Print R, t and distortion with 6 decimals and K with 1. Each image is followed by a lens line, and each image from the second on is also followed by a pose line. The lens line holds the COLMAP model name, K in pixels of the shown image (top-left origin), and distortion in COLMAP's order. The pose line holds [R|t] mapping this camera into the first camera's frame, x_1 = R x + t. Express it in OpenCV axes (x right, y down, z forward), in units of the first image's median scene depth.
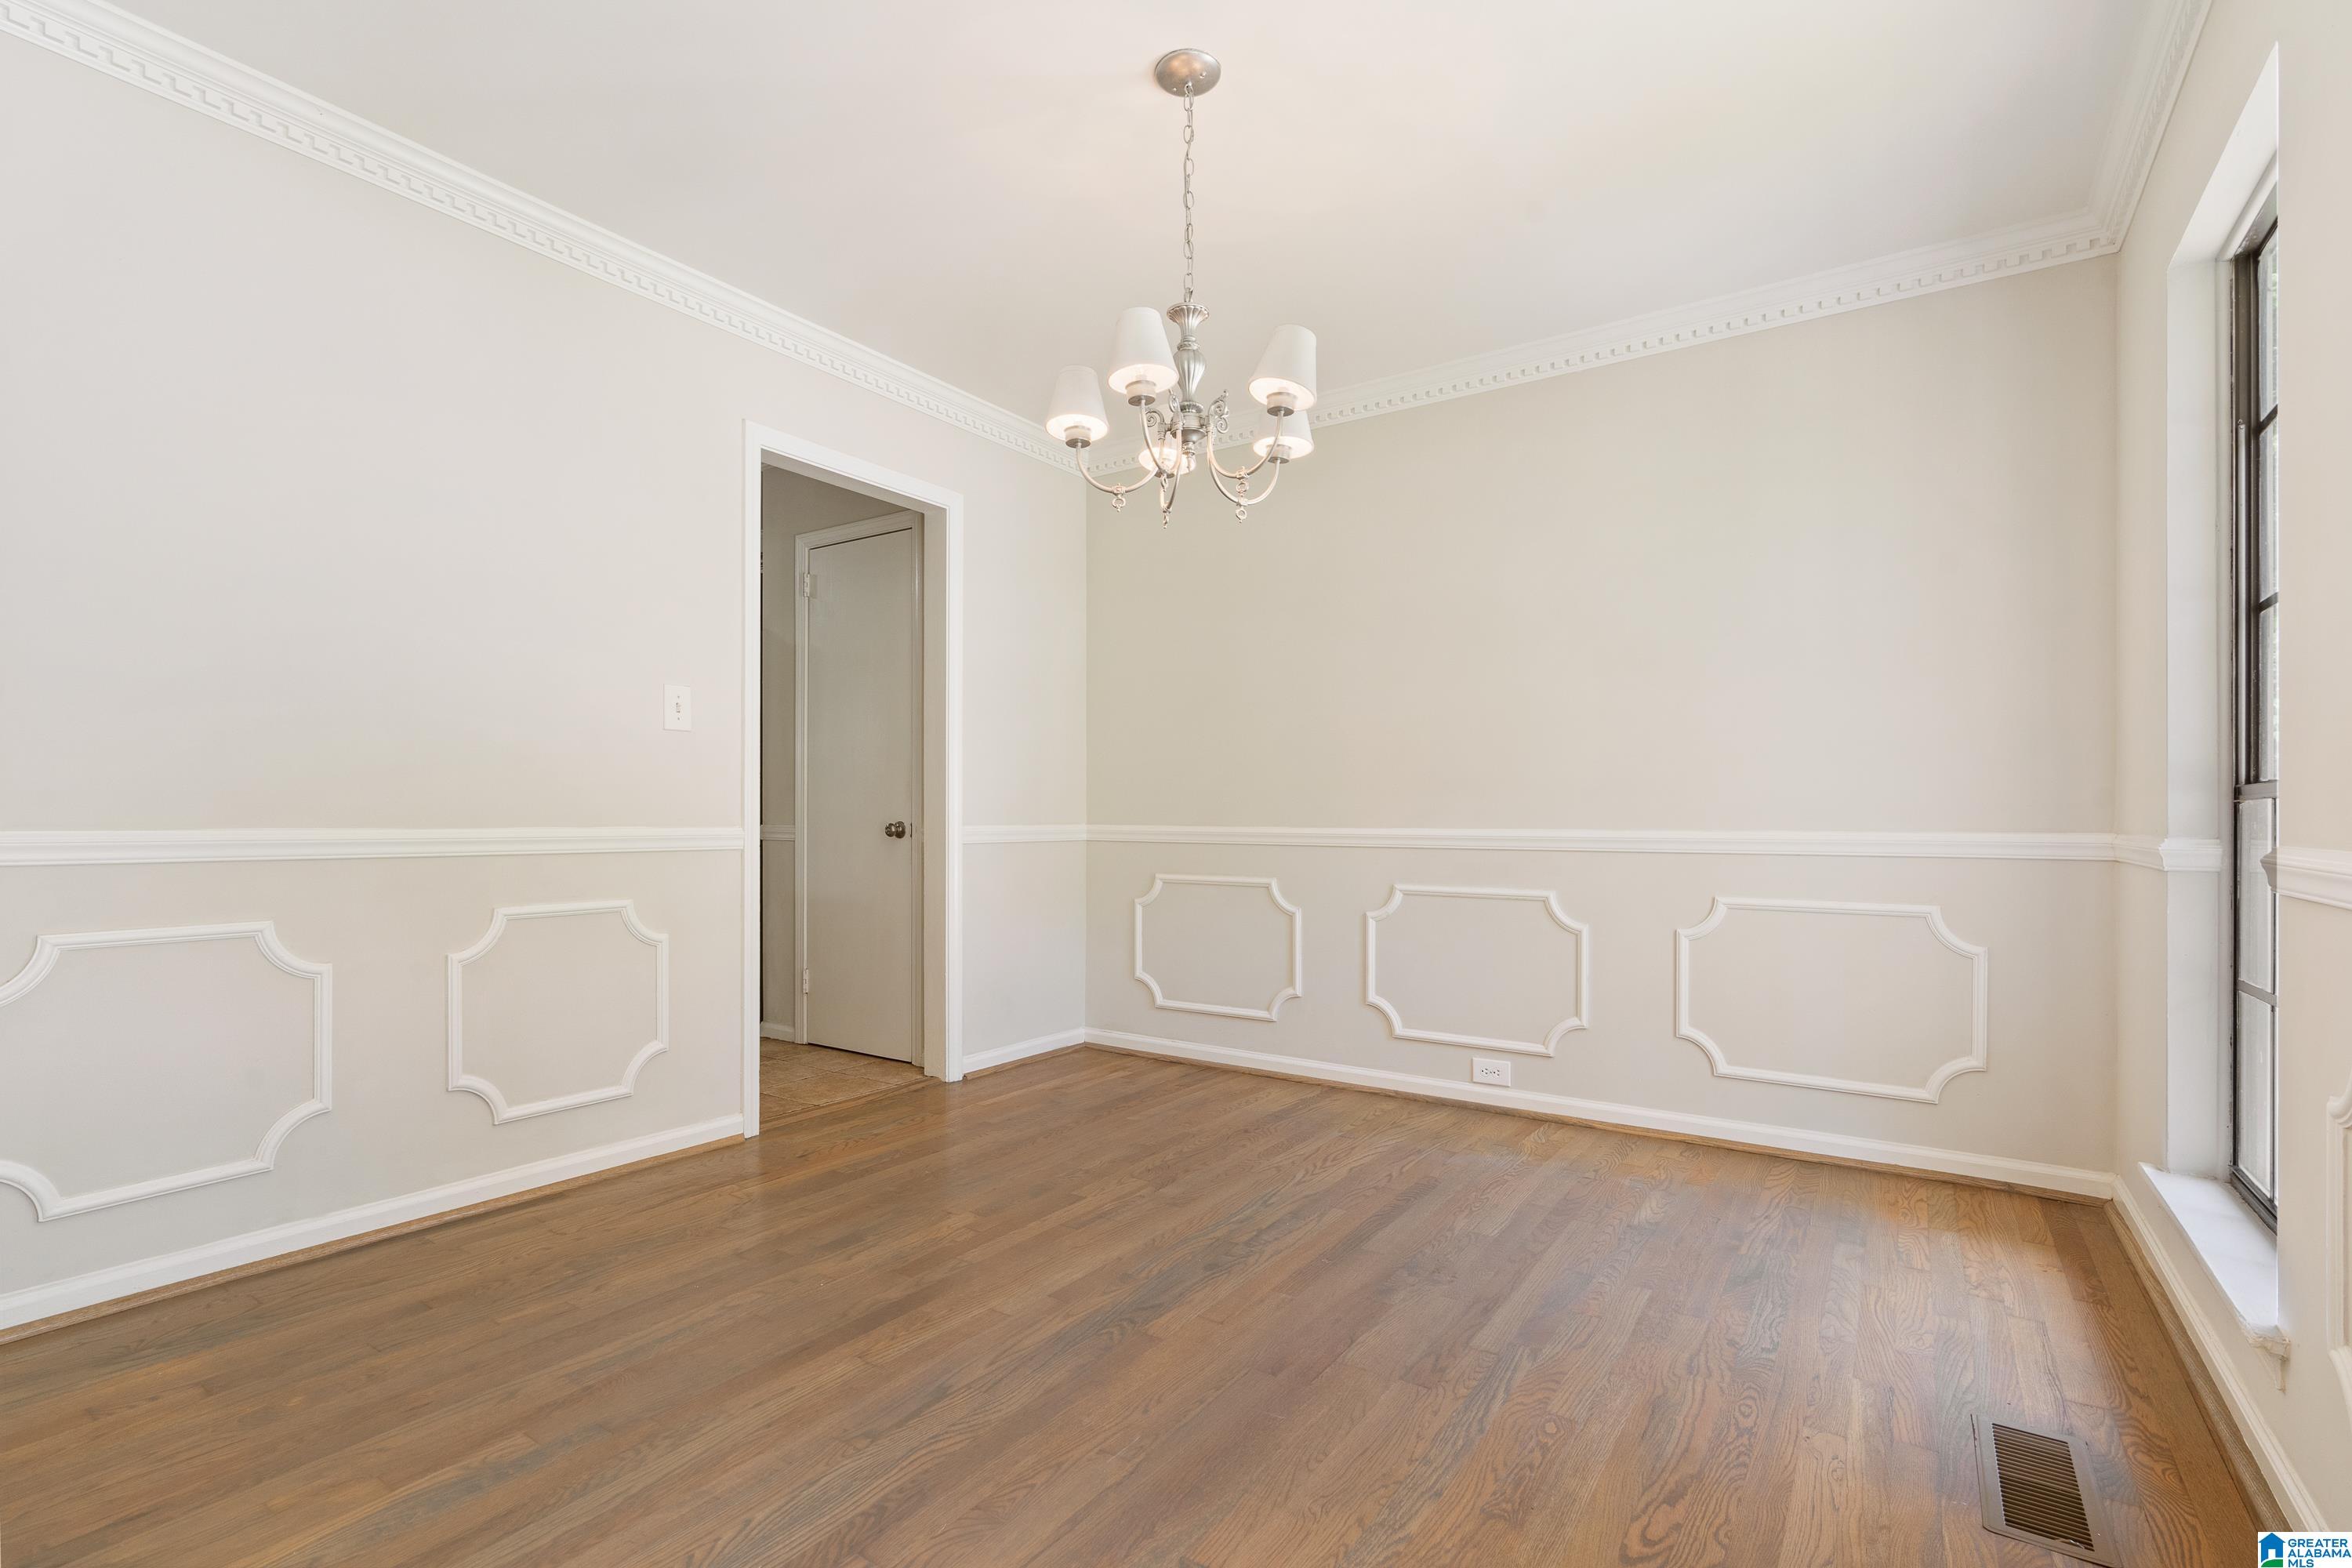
lens RADIAL K [[1079.1, 0, 1176.1], [0, 1079.1, 802.6], [0, 0, 1]] dist [-0.002456, -0.000219]
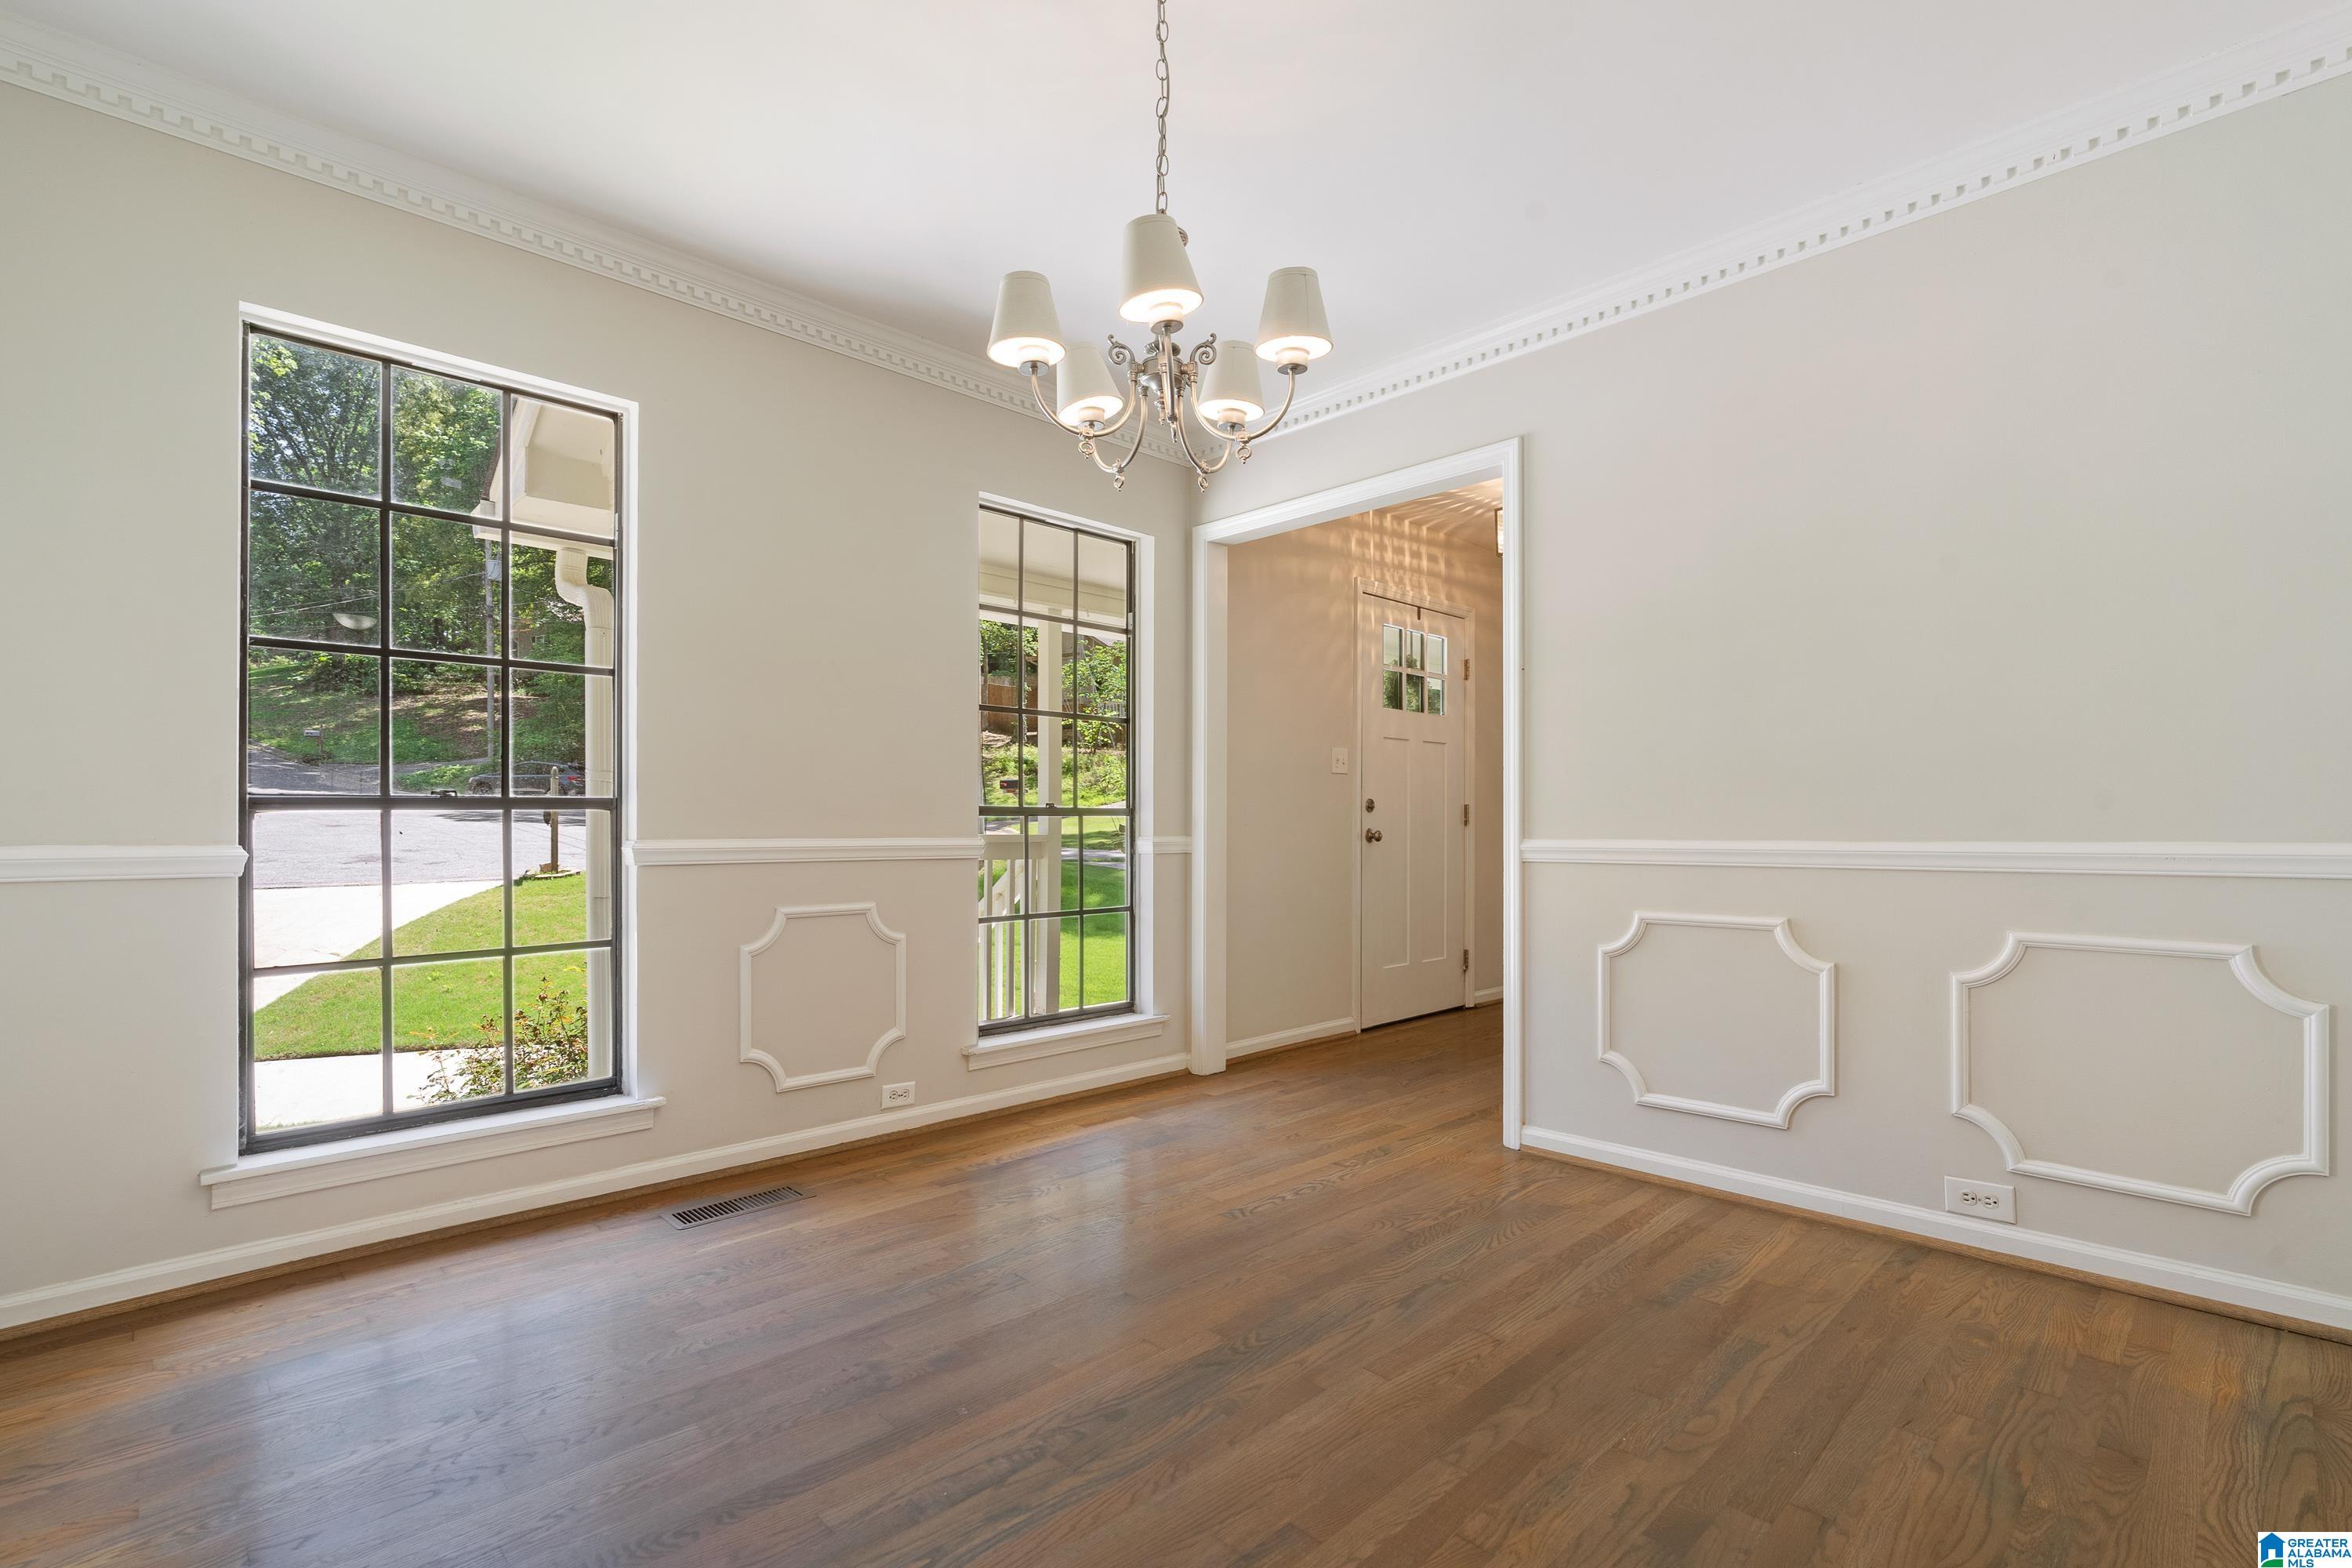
lens RADIAL K [[1079.1, 0, 1175.6], [0, 1079.1, 803.3], [0, 0, 1]] dist [-0.002456, -0.000219]
pose [[-0.980023, -0.000232, 0.198886, -0.181895], [-0.006108, 0.999563, -0.028927, 0.021022], [-0.198792, -0.029564, -0.979596, 1.978498]]
